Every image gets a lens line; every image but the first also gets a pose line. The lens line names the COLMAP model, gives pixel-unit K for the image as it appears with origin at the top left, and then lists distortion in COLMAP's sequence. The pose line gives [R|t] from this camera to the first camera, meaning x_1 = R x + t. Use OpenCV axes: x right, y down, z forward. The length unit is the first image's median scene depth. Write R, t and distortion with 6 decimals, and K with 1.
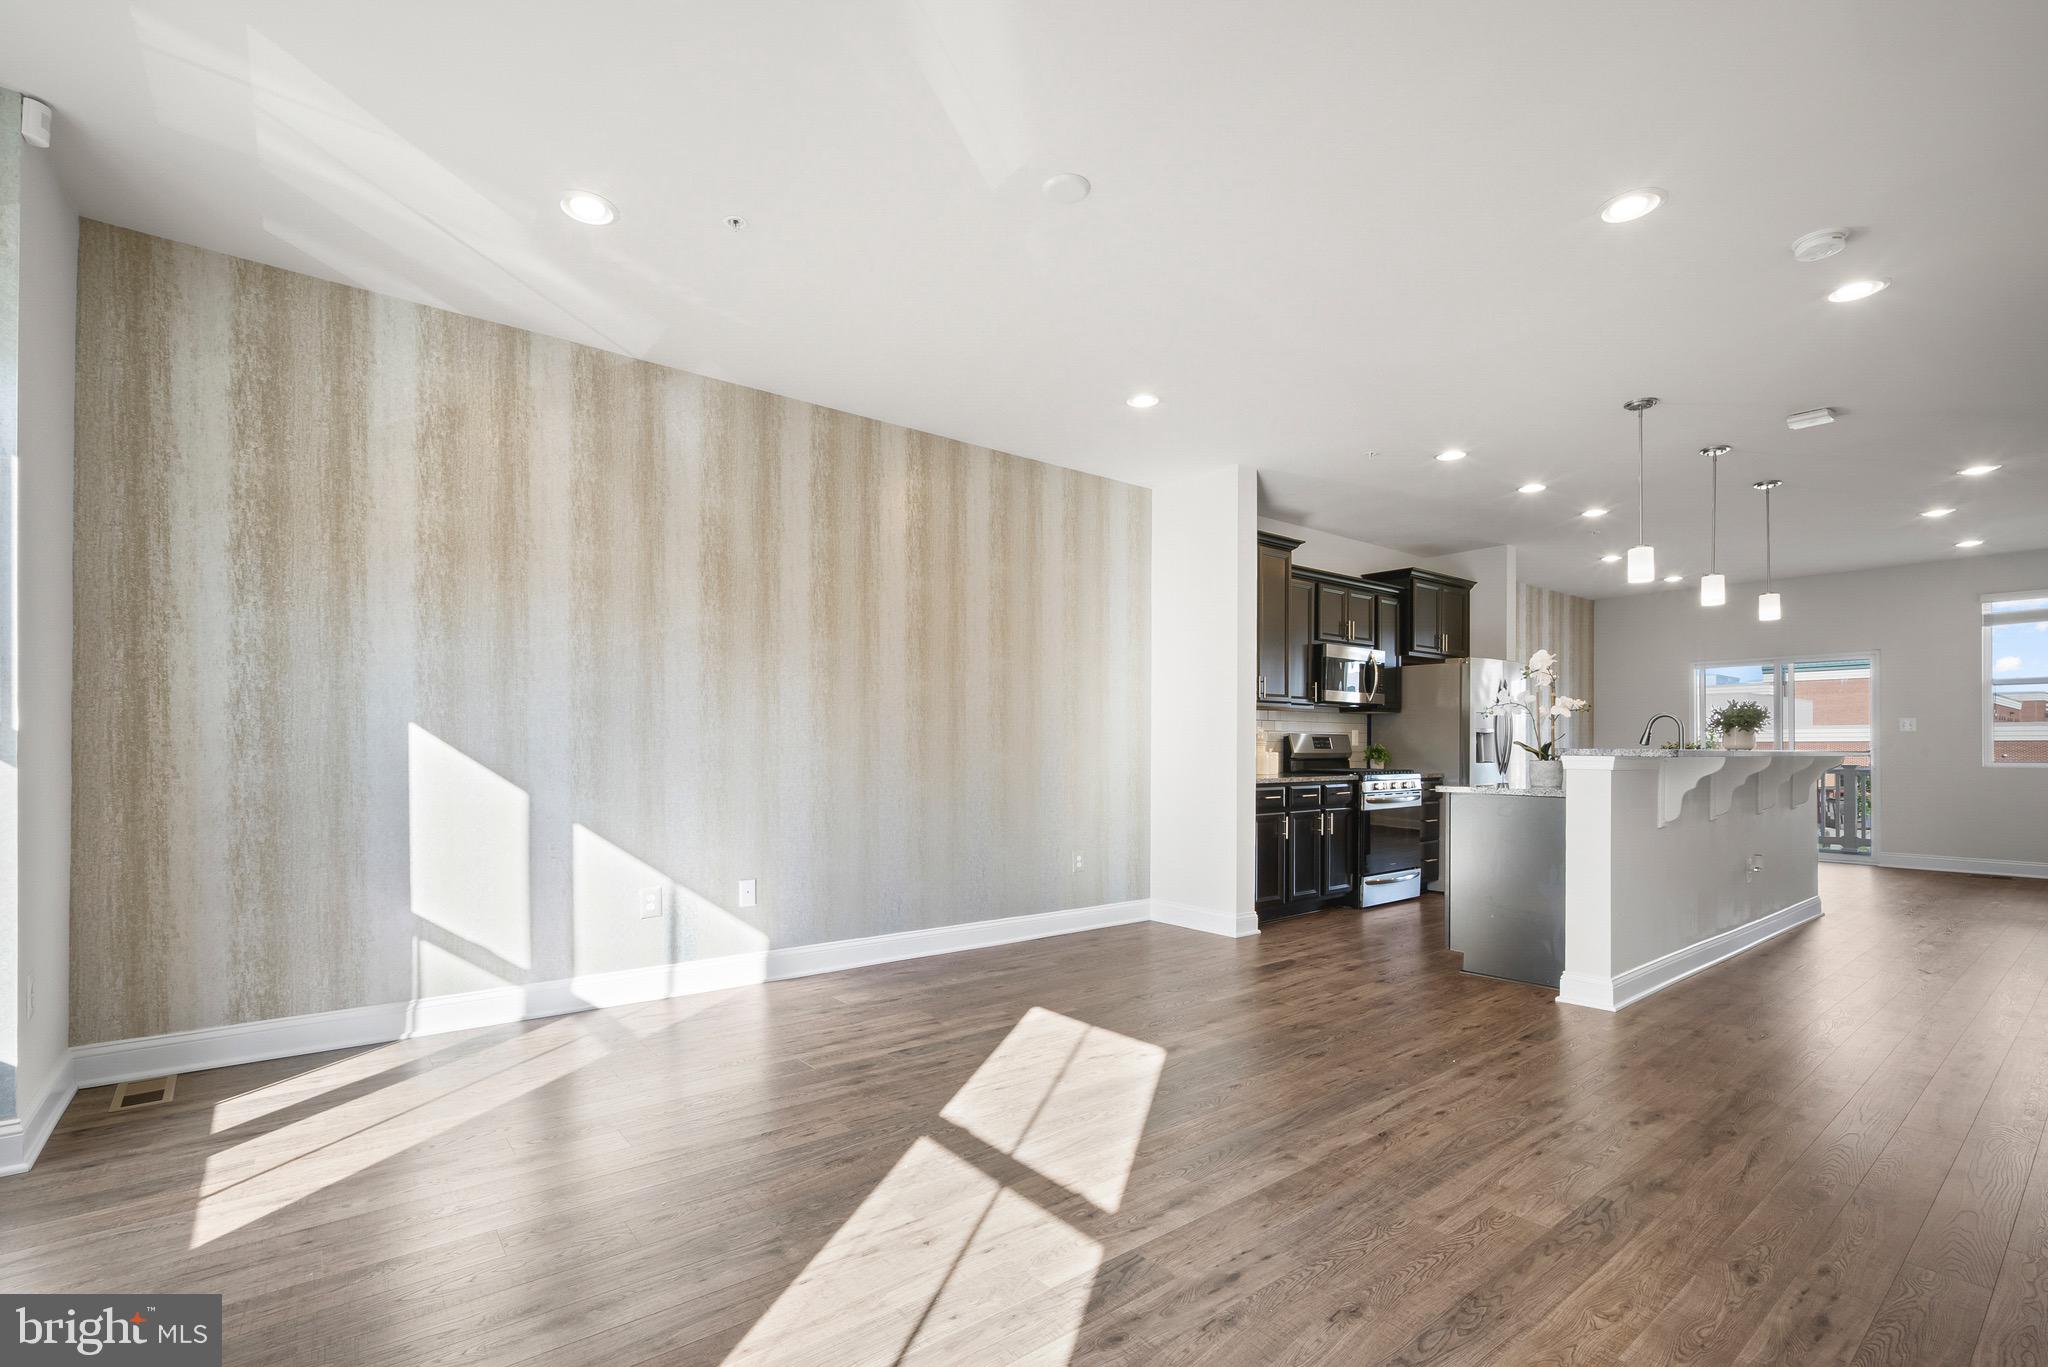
lens RADIAL K [[905.3, 0, 1050.3], [0, 905.3, 760.2], [0, 0, 1]] dist [-0.014642, 0.002430]
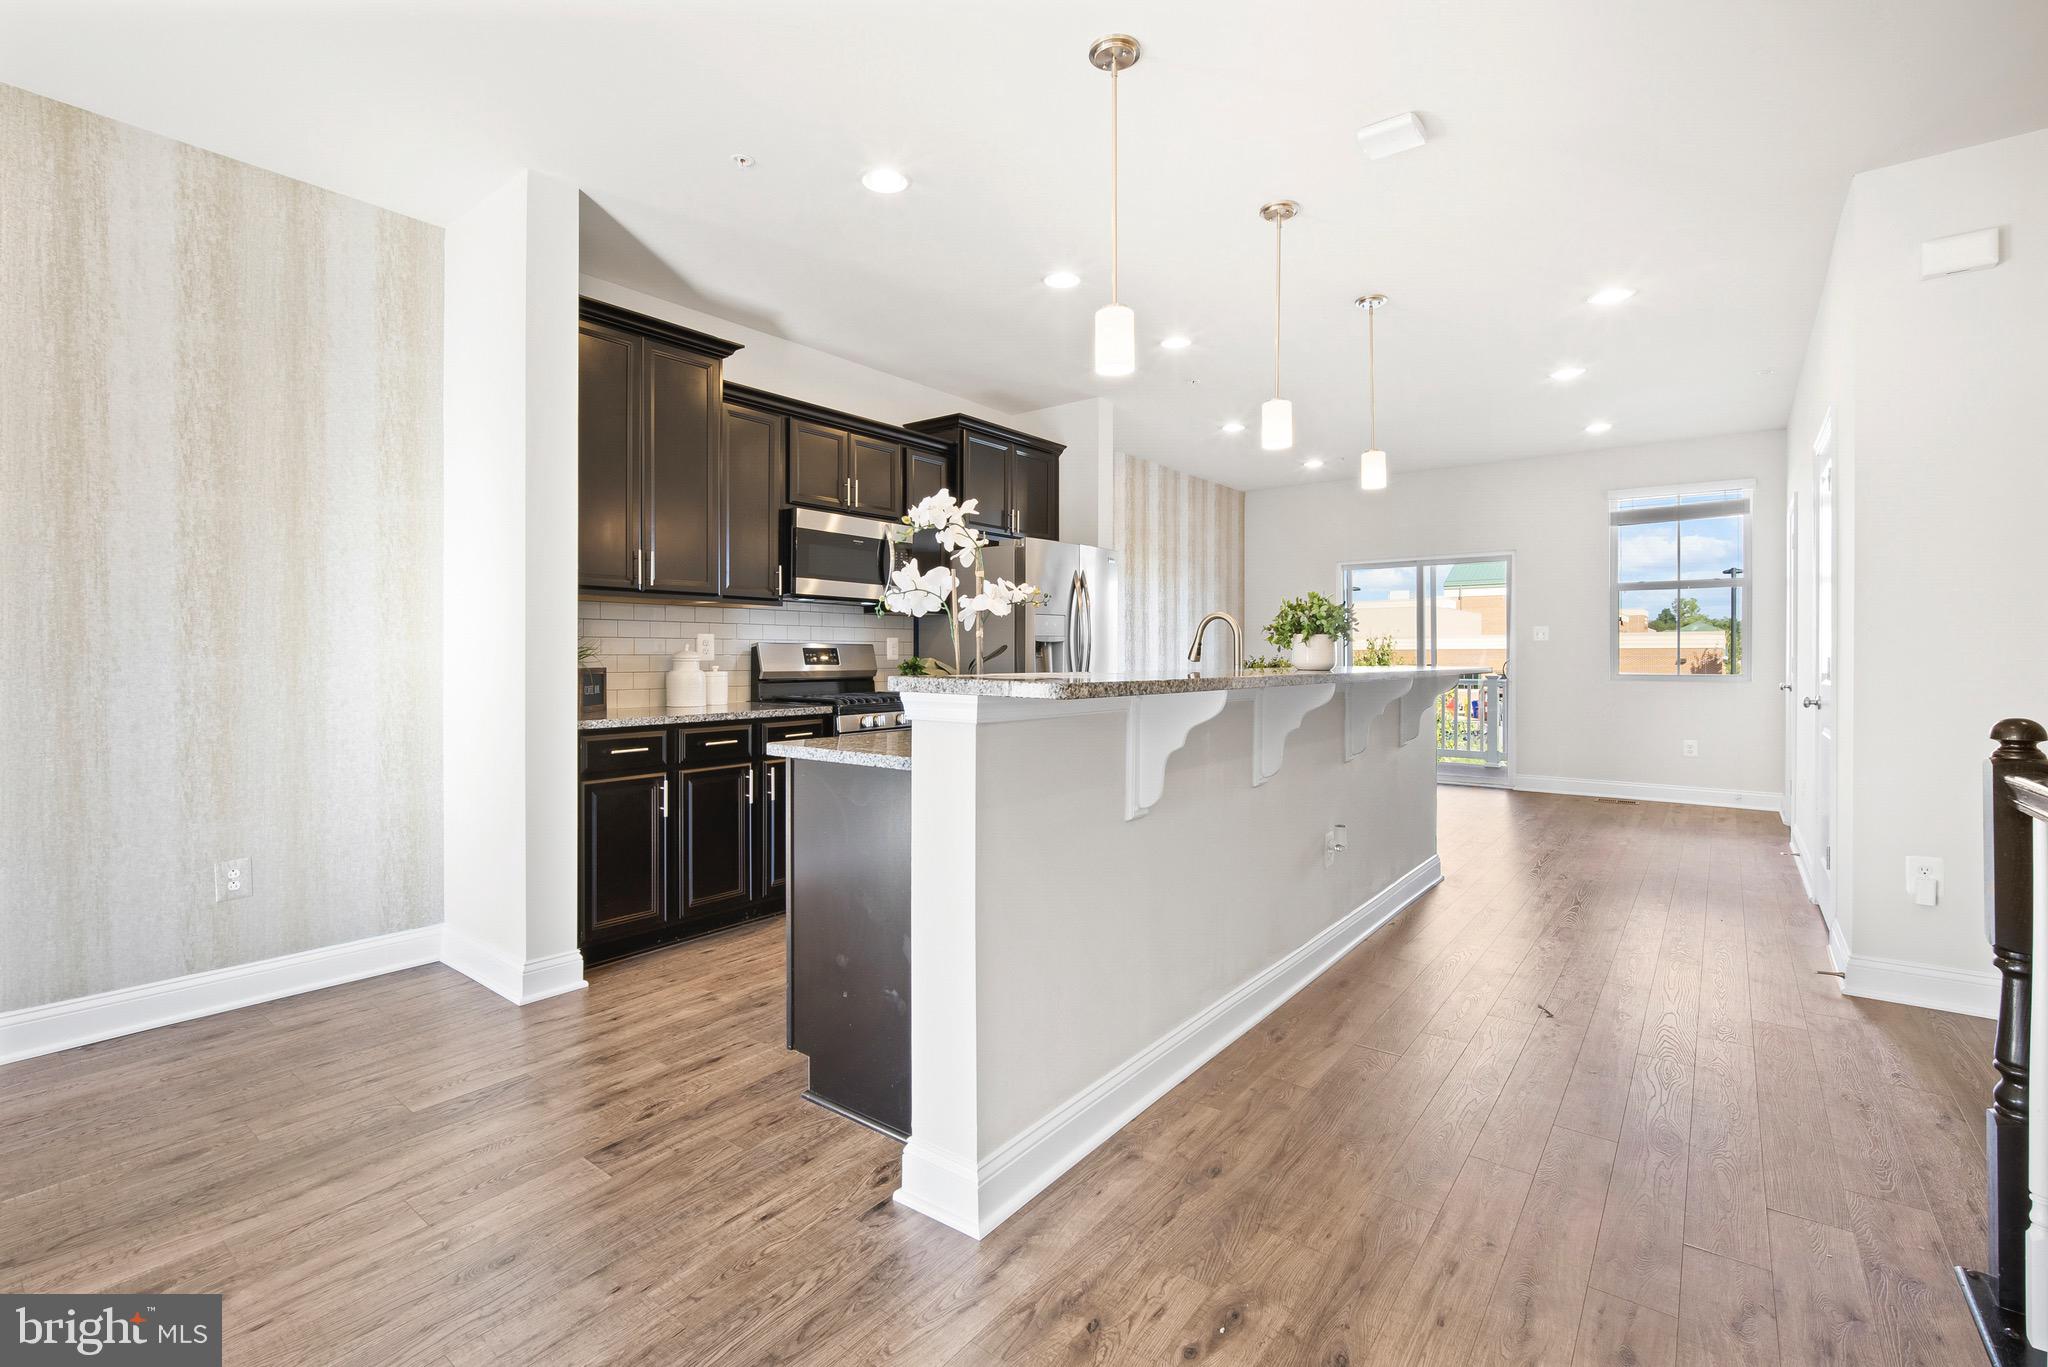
lens RADIAL K [[905.3, 0, 1034.5], [0, 905.3, 674.7], [0, 0, 1]] dist [-0.014642, 0.002430]
pose [[0.970327, -0.007217, 0.241690, 0.316025], [0.005126, 0.999944, 0.009280, -0.011513], [-0.241744, -0.007765, 0.970309, 0.312279]]
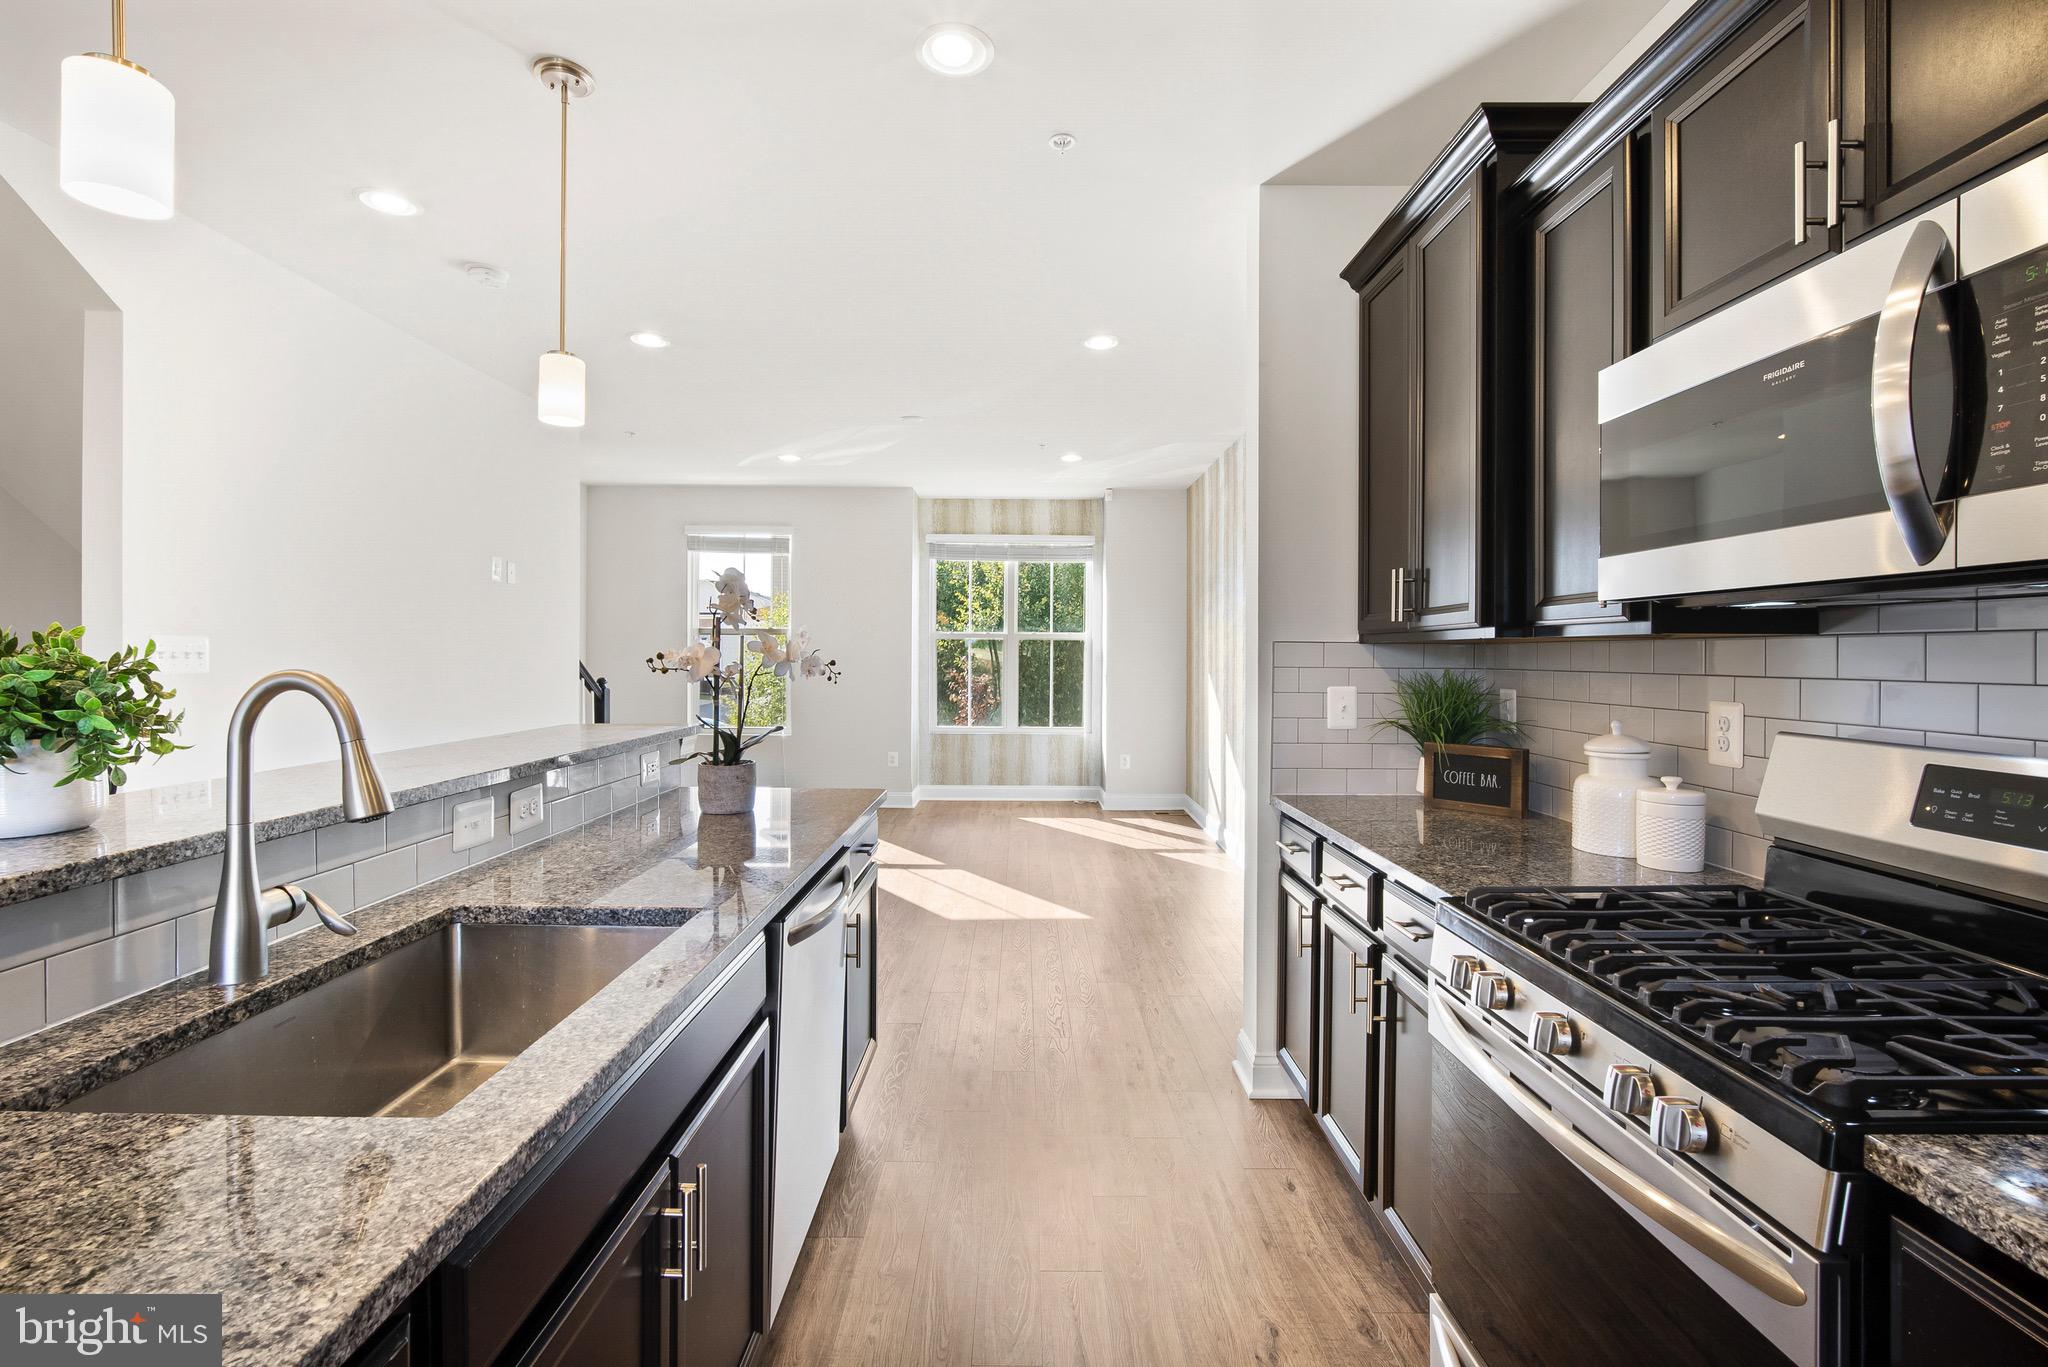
lens RADIAL K [[905.3, 0, 1018.4], [0, 905.3, 664.3], [0, 0, 1]] dist [-0.014642, 0.002430]
pose [[-0.632550, 0.002825, -0.774514, 0.601949], [-0.015953, 0.999734, 0.016676, -0.050719], [0.774355, 0.022905, -0.632337, 1.040943]]
